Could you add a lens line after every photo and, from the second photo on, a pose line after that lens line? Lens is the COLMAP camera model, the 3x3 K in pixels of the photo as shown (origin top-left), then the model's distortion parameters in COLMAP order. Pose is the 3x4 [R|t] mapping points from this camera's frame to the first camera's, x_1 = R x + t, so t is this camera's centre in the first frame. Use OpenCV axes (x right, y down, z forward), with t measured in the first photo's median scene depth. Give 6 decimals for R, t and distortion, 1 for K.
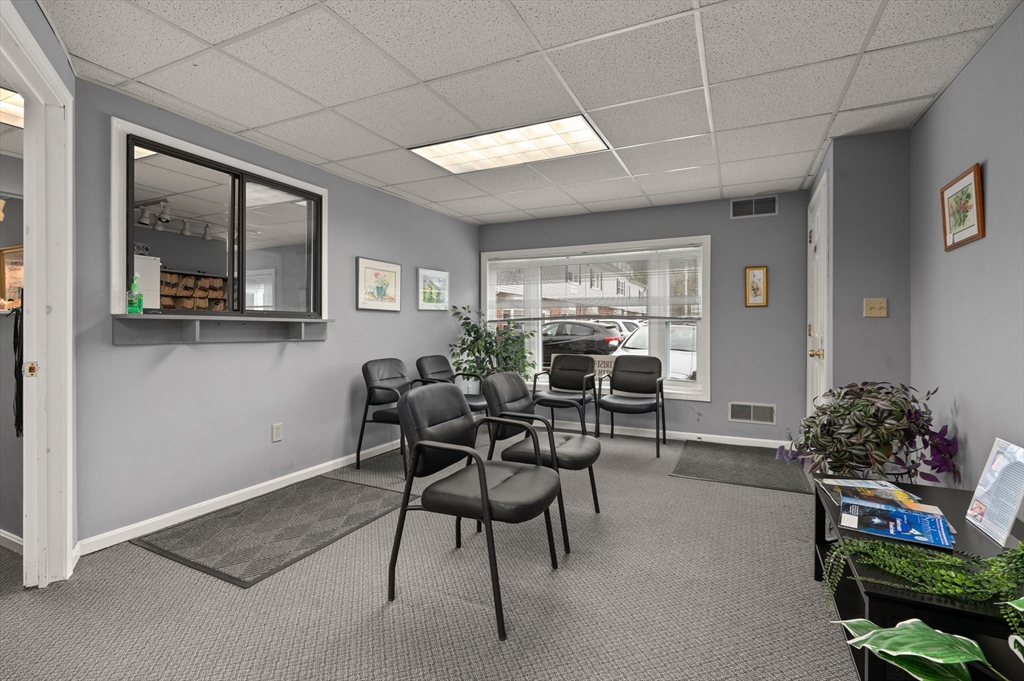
lens RADIAL K [[473.6, 0, 512.4], [0, 473.6, 330.6], [0, 0, 1]] dist [0.000109, -0.000025]
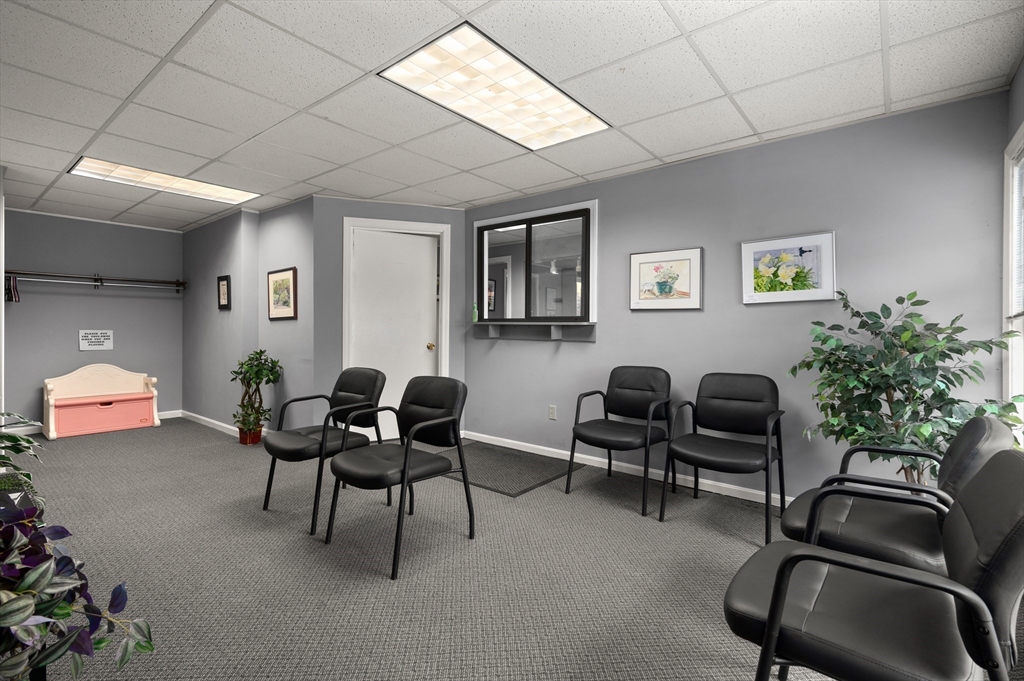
lens RADIAL K [[473.6, 0, 512.4], [0, 473.6, 330.6], [0, 0, 1]] dist [0.000109, -0.000025]
pose [[-0.225788, 0.001358, -0.974176, 0.630238], [-0.010404, 0.999939, 0.003805, -0.006911], [0.974121, 0.010994, -0.225760, 0.983893]]
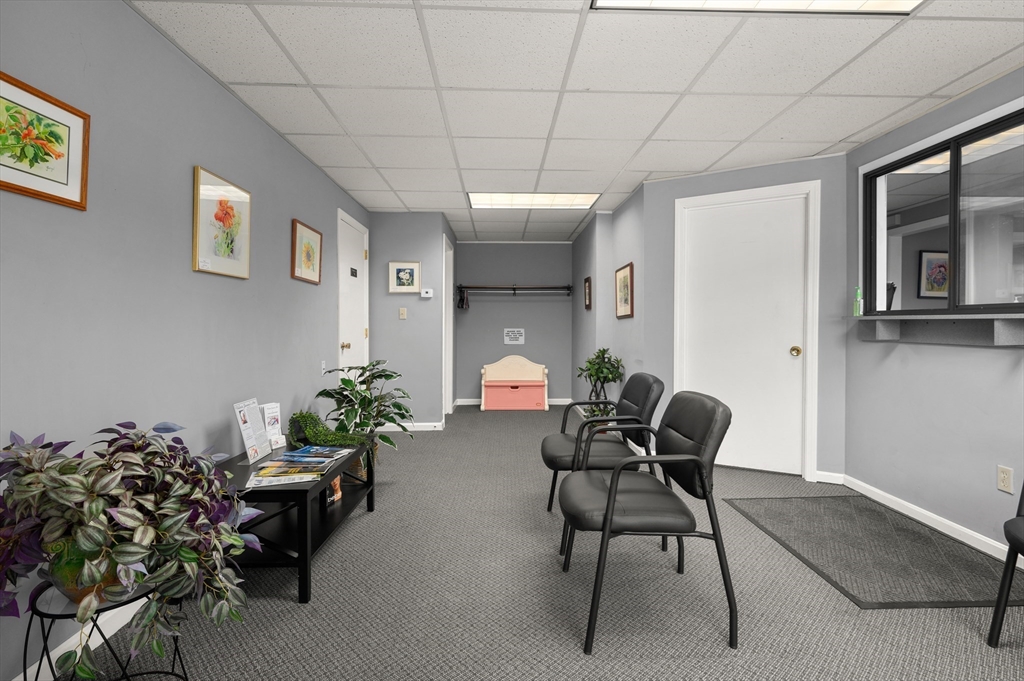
lens RADIAL K [[483.5, 0, 514.9], [0, 483.5, 328.9], [0, 0, 1]] dist [-0.000475, -0.000709]
pose [[-0.887021, 0.000819, -0.461729, 0.382712], [-0.004442, 0.999937, 0.010308, -0.007658], [0.461708, 0.011194, -0.886961, 1.078014]]
